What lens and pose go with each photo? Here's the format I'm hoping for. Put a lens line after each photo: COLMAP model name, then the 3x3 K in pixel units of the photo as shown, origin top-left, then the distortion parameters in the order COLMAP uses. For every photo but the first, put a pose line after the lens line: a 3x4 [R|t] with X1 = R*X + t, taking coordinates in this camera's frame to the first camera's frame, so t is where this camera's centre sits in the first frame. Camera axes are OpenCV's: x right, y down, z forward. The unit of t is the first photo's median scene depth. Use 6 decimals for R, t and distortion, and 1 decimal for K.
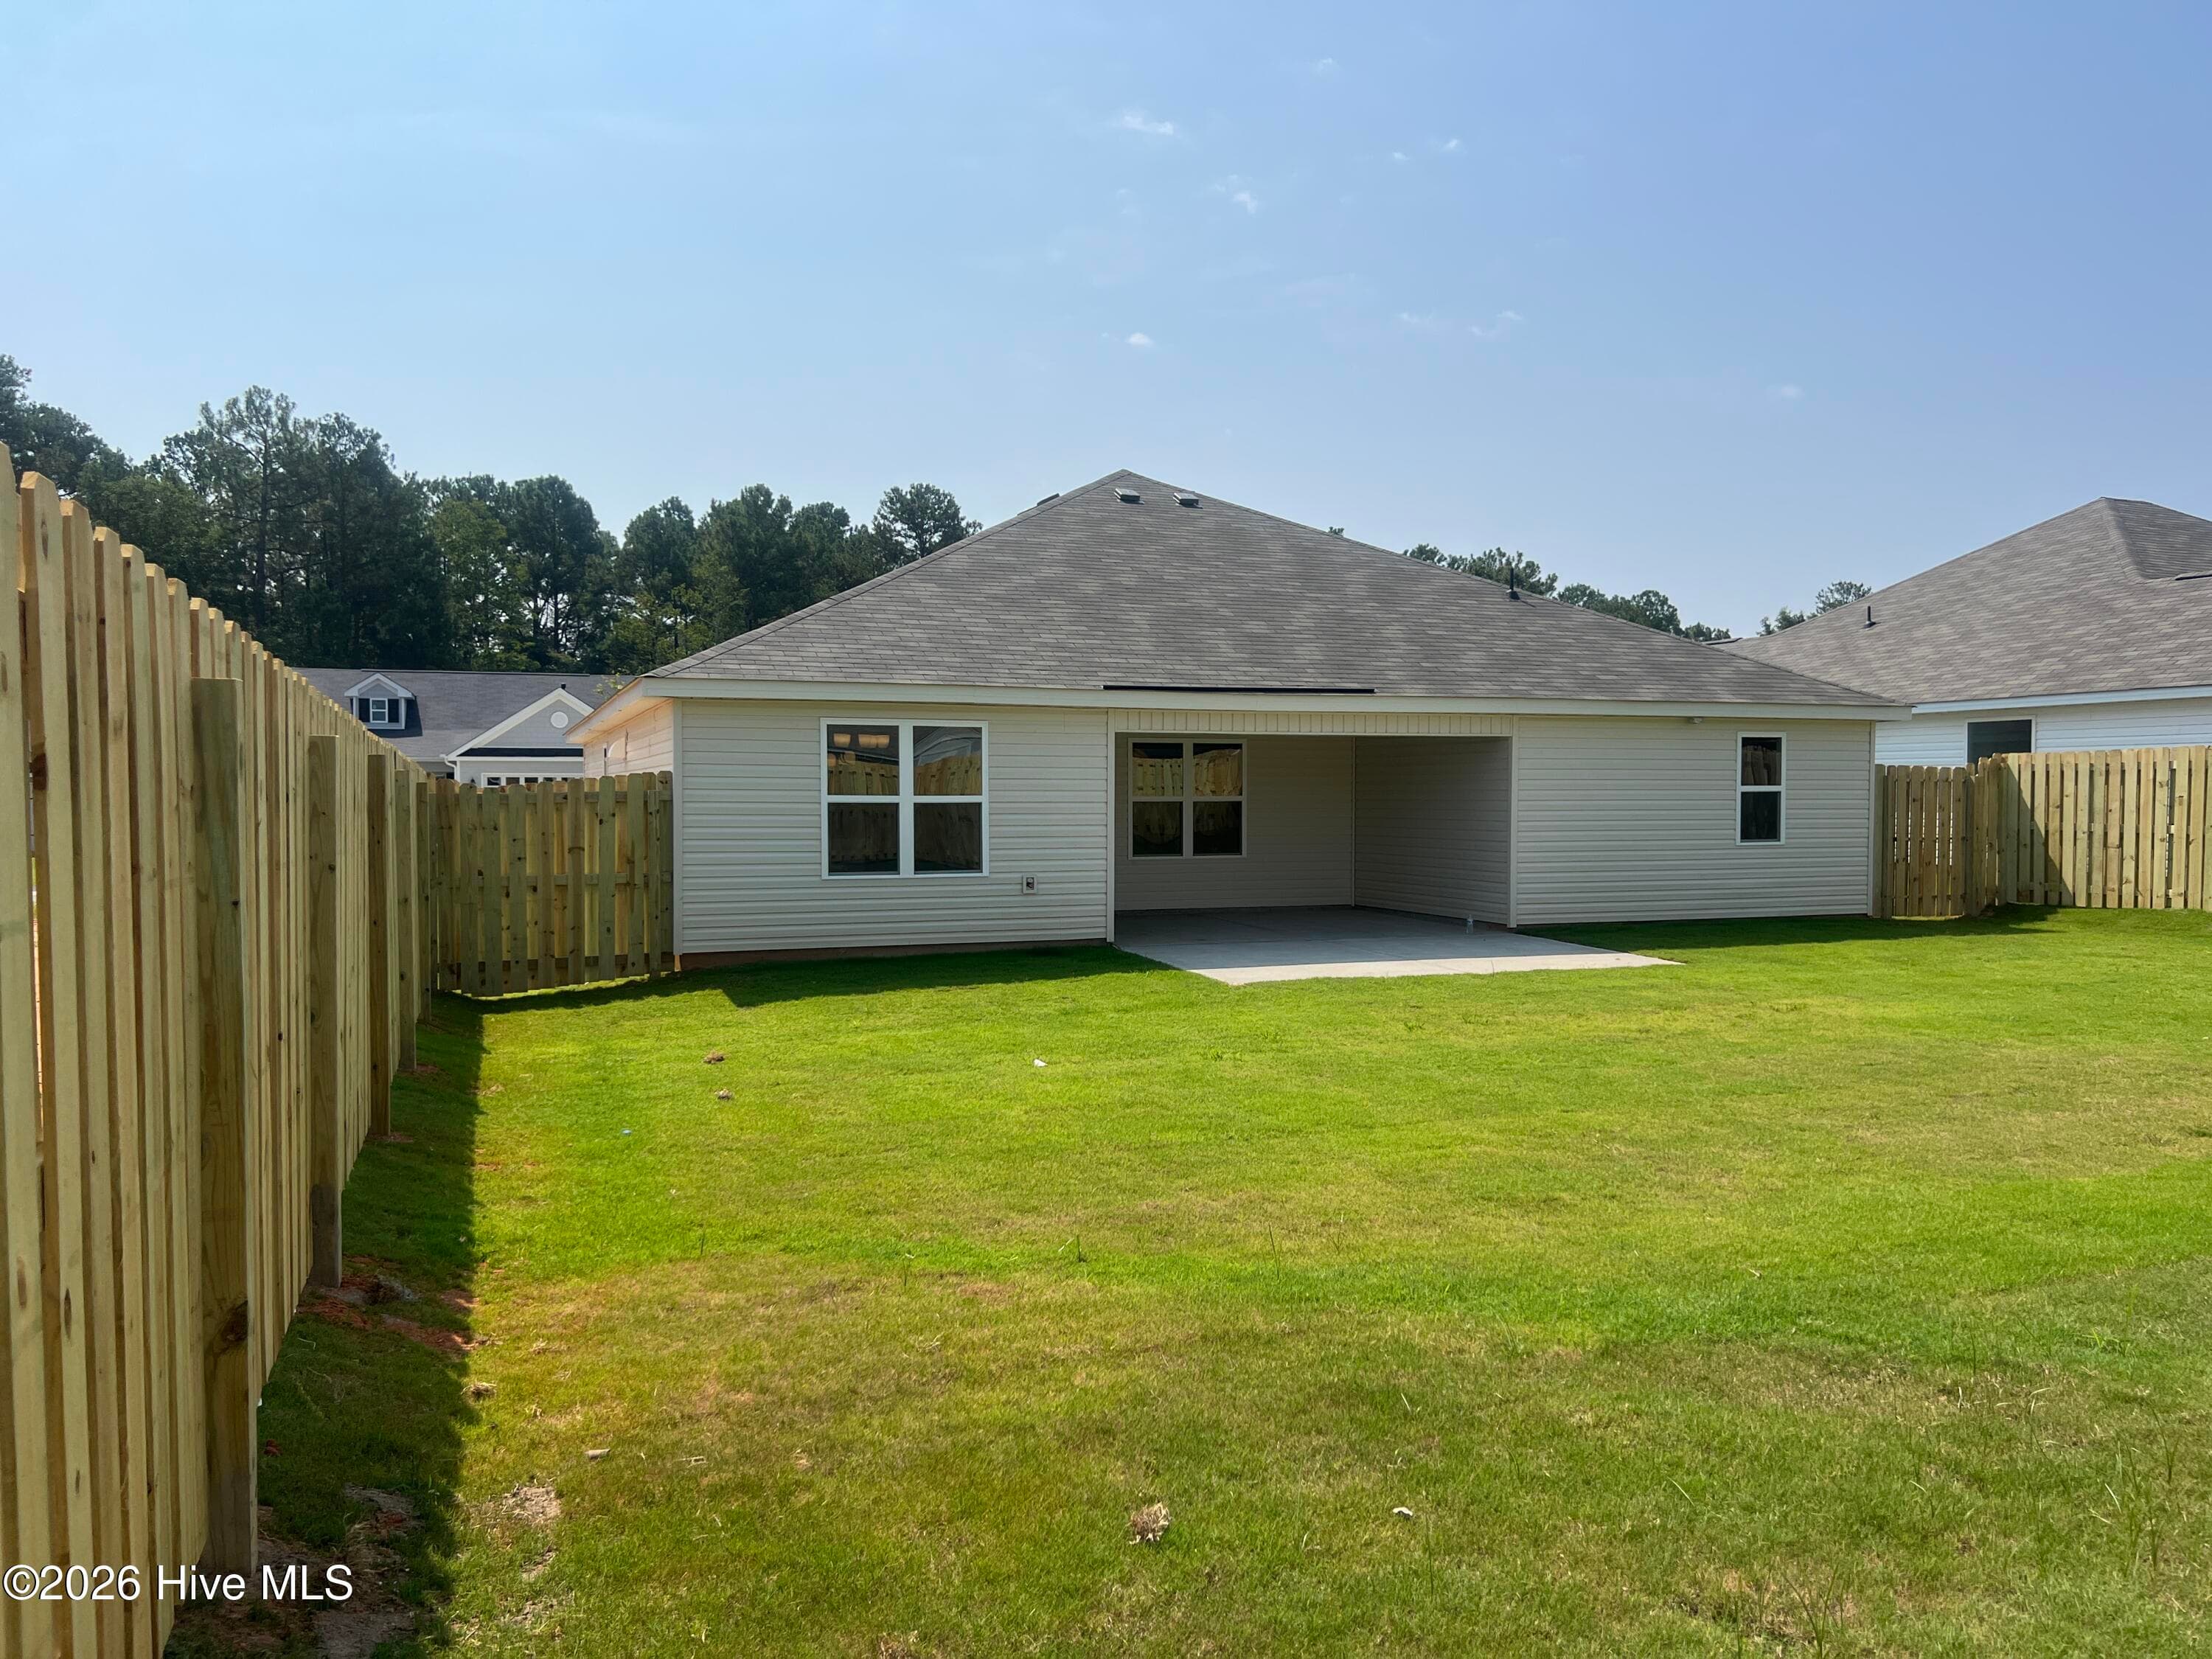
lens RADIAL K [[1679.8, 0, 1108.2], [0, 1679.8, 836.3], [0, 0, 1]] dist [0.069450, -0.102260]
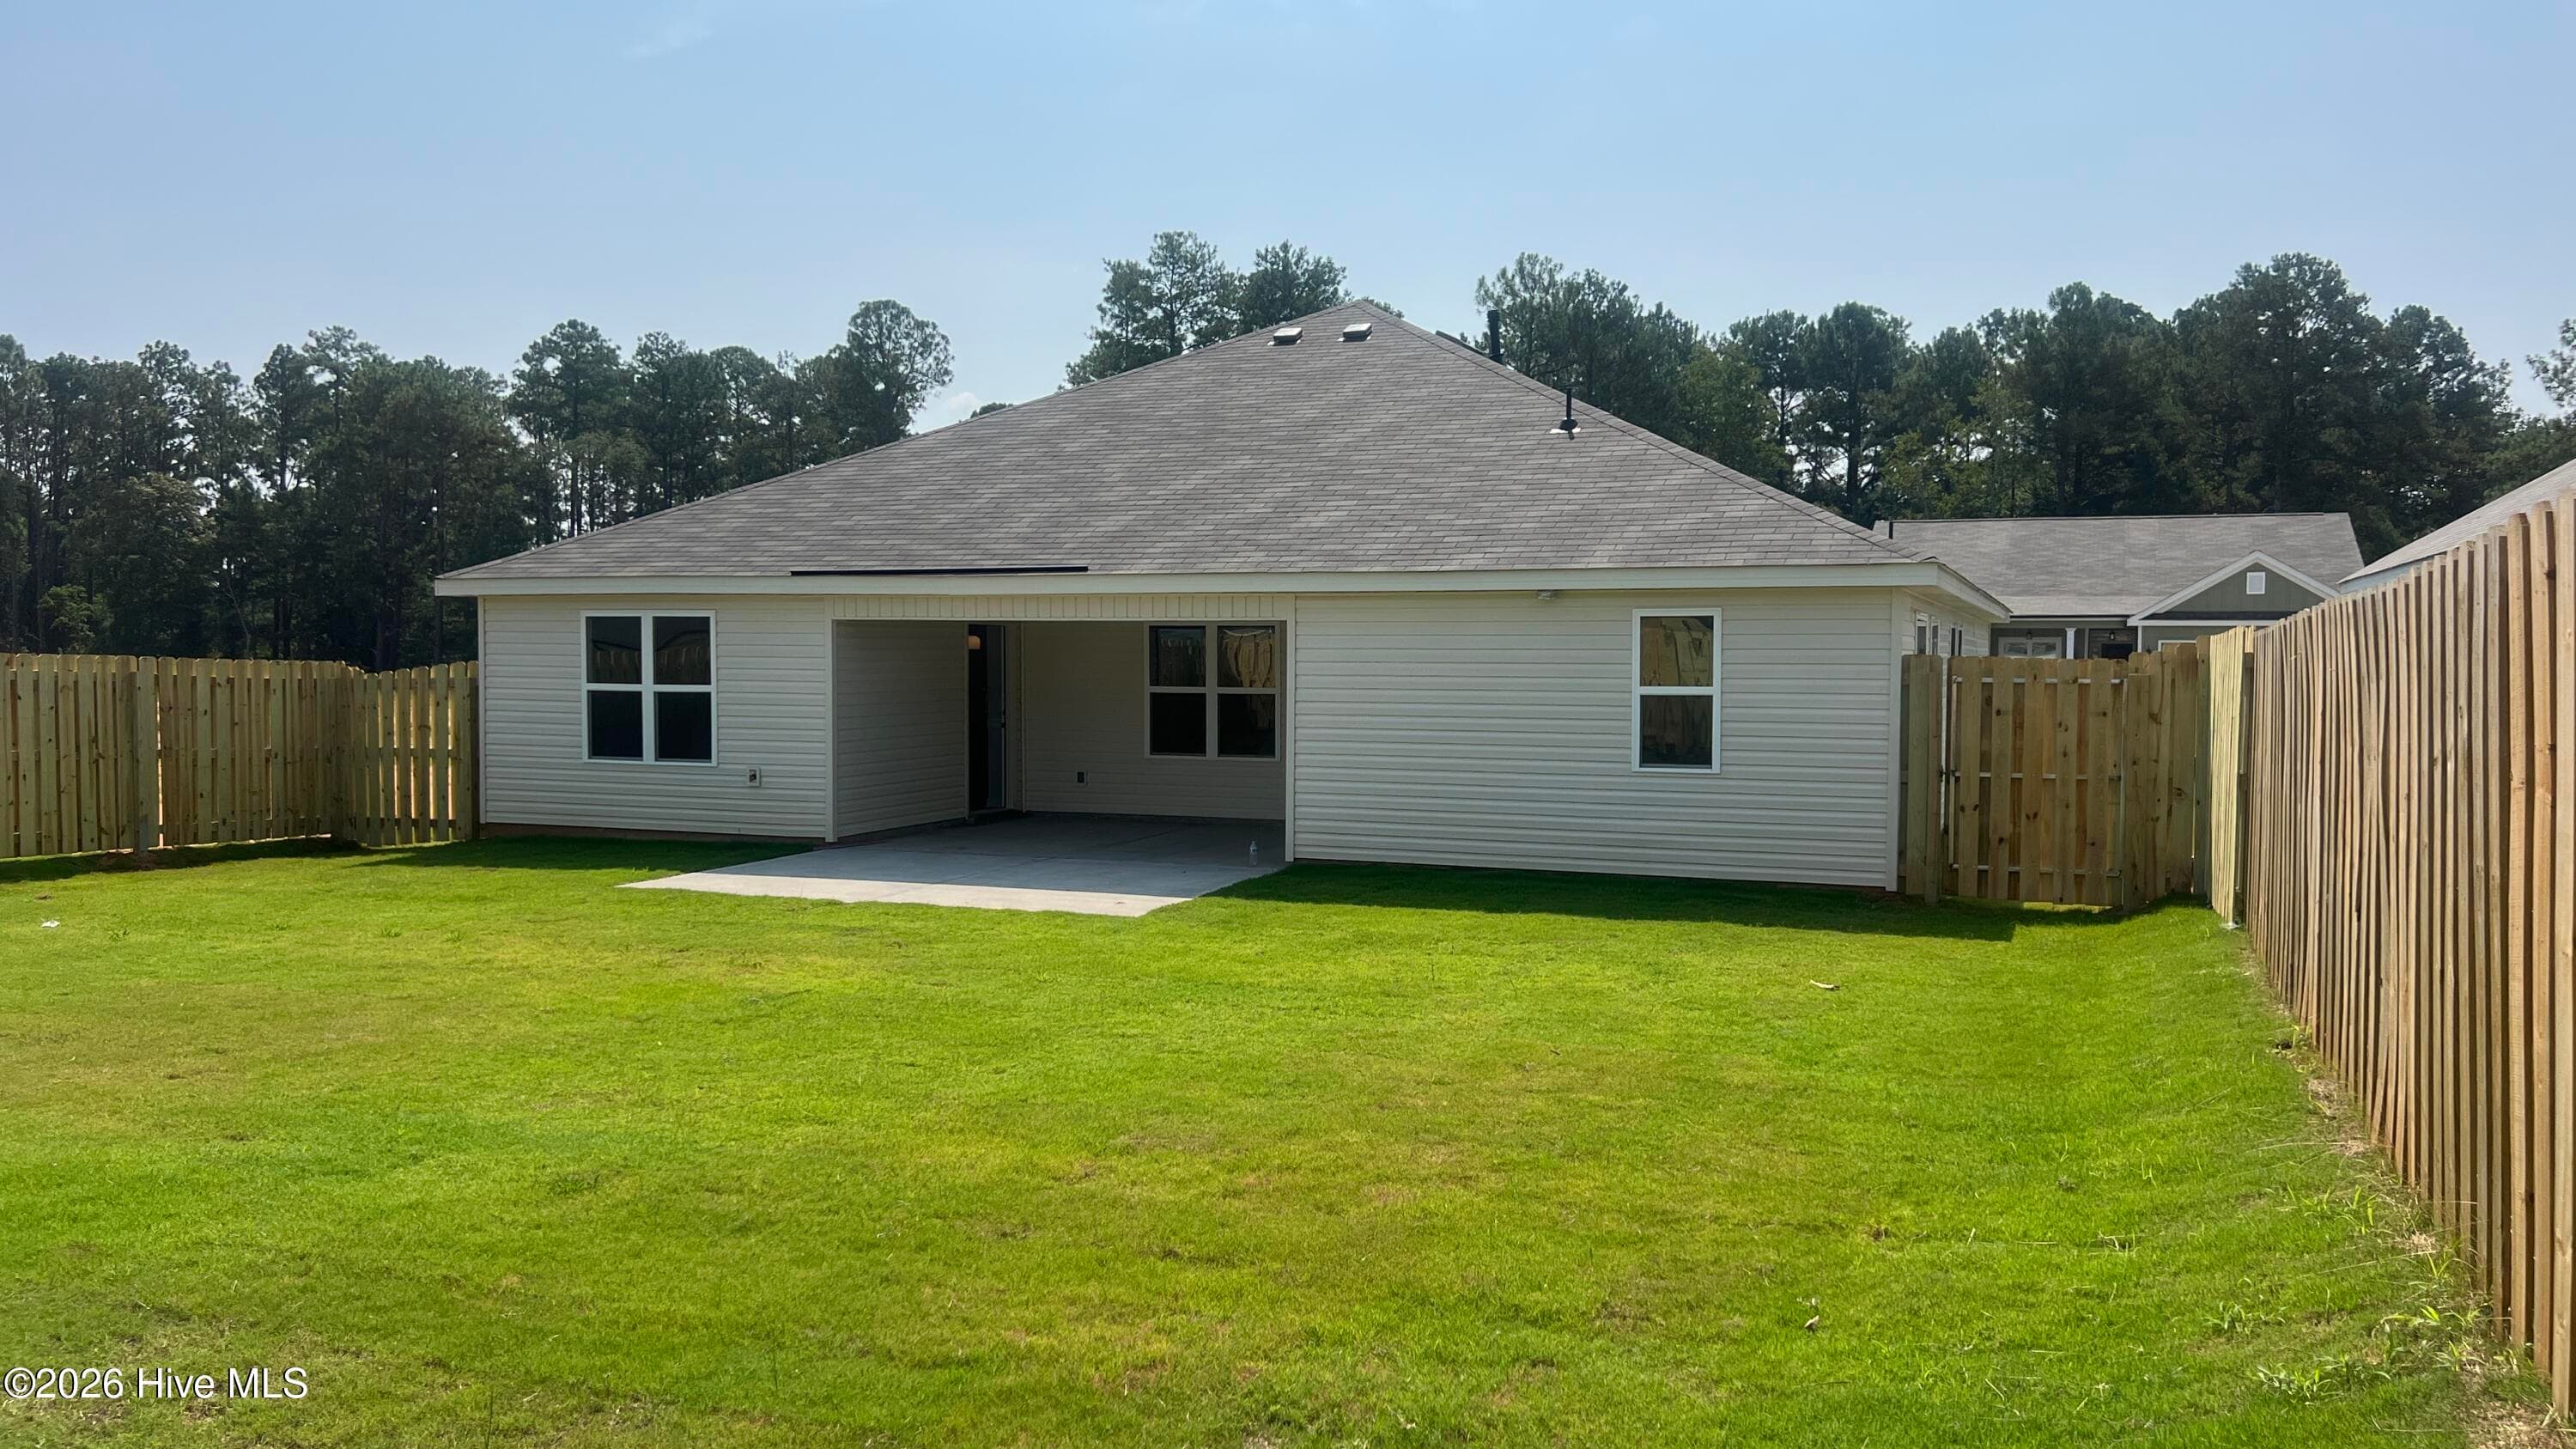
lens RADIAL K [[1955.2, 0, 1286.0], [0, 1955.2, 709.3], [0, 0, 1]] dist [0.019844, -0.000869]
pose [[0.735020, 0.023417, -0.677641, 0.909978], [-0.023819, 0.999678, 0.008709, -0.026748], [0.677627, 0.009739, 0.735342, 0.351272]]
